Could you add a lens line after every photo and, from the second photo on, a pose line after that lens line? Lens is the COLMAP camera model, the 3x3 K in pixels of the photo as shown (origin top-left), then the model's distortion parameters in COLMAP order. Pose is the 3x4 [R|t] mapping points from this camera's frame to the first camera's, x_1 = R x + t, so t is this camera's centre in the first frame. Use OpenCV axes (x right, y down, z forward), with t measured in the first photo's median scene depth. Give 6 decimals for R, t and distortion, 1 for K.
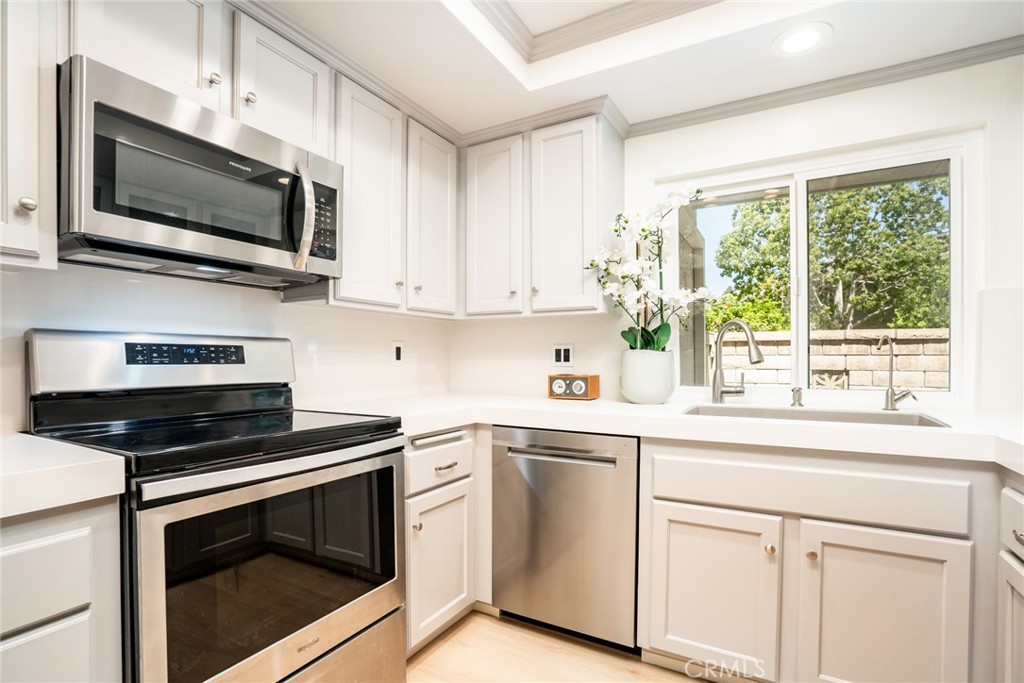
lens RADIAL K [[488.1, 0, 513.7], [0, 488.1, 359.5], [0, 0, 1]] dist [-0.067471, 0.031948]
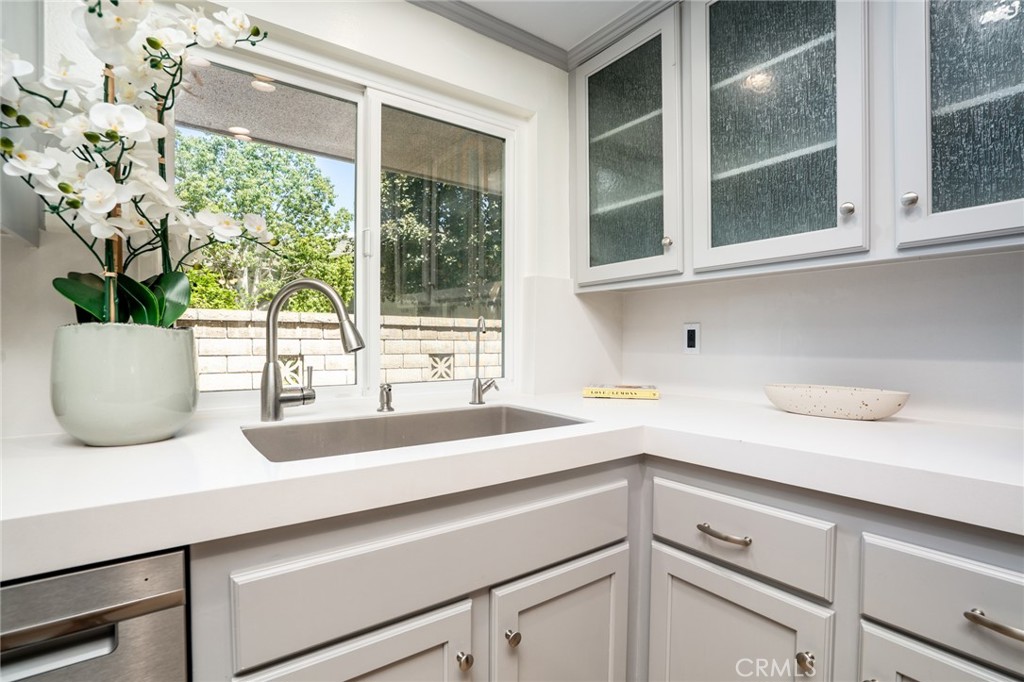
lens RADIAL K [[483.8, 0, 513.4], [0, 483.8, 346.4], [0, 0, 1]] dist [-0.054540, 0.020547]
pose [[0.408648, -0.007555, 0.912661, 0.017488], [0.001753, 0.999970, 0.007492, -0.002071], [-0.912690, -0.001462, 0.408649, 0.498723]]
